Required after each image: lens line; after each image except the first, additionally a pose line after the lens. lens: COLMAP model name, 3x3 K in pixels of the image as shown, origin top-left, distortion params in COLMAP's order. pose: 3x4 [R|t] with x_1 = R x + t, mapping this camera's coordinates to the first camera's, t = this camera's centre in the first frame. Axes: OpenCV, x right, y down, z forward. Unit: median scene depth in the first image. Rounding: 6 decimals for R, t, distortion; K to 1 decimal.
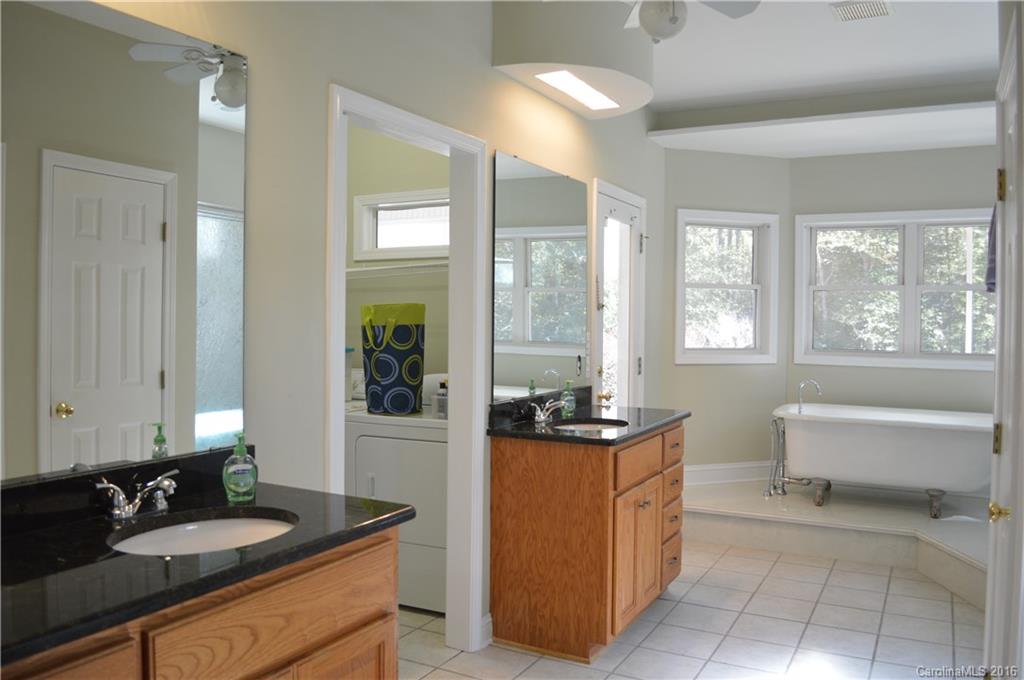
lens RADIAL K [[816.1, 0, 513.3], [0, 816.1, 339.1], [0, 0, 1]] dist [-0.045089, -0.005566]
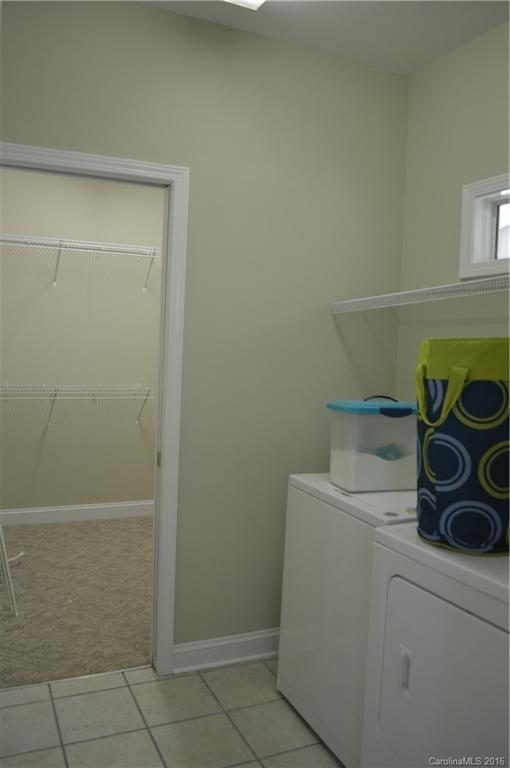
lens RADIAL K [[612.1, 0, 253.7], [0, 612.1, 386.3], [0, 0, 1]] dist [-0.045089, -0.005566]
pose [[0.800346, 0.059512, -0.596578, -0.025661], [-0.042405, 0.998188, 0.042686, -0.023630], [0.598037, -0.008866, 0.801419, 0.614731]]
